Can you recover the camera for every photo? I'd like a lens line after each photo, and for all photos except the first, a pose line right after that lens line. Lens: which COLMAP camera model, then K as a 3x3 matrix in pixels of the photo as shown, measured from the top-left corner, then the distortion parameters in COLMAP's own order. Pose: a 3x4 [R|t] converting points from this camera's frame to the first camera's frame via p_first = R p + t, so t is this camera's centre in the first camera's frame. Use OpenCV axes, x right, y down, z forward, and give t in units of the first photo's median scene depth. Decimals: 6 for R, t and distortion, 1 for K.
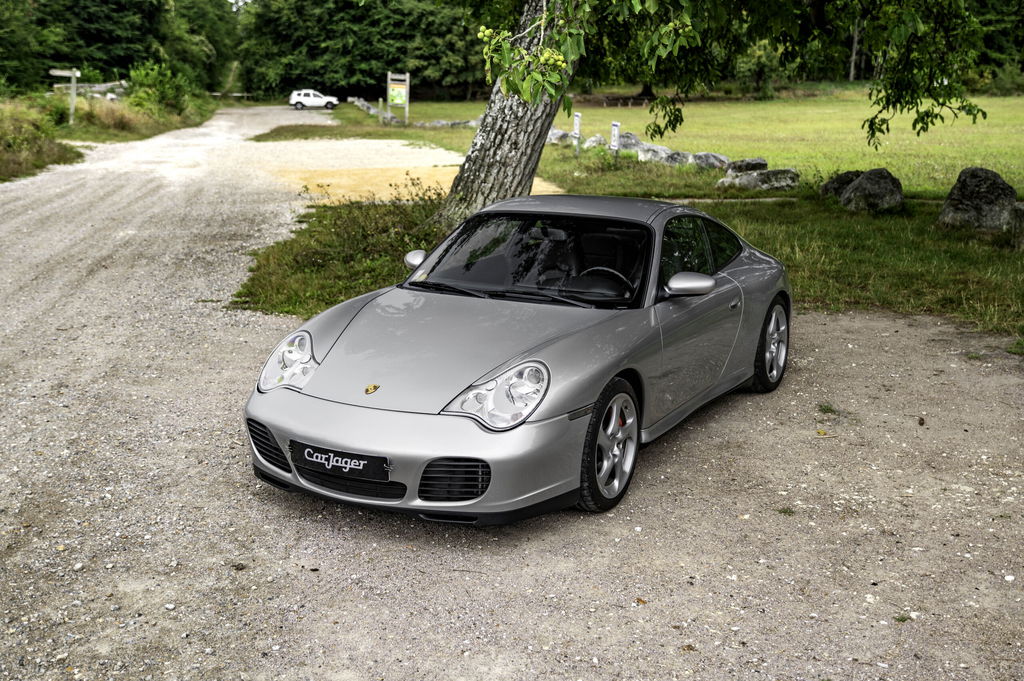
lens RADIAL K [[1280.1, 0, 515.2], [0, 1280.1, 313.0], [0, 0, 1]] dist [0.108168, 0.000000]
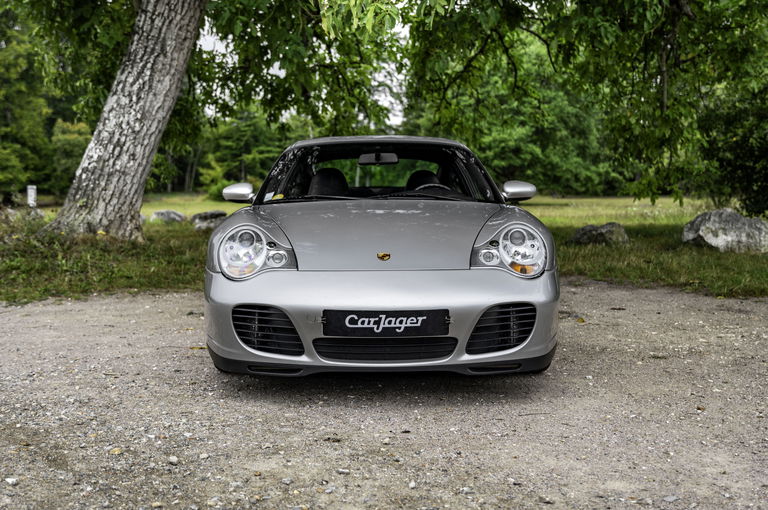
lens RADIAL K [[960.1, 0, 381.3], [0, 960.1, 248.9], [0, 0, 1]] dist [0.108168, 0.000000]
pose [[0.860959, -0.034908, 0.507476, -0.244312], [0.108066, 0.987421, -0.115416, 0.069254], [-0.497063, 0.154209, 0.853901, 0.185358]]
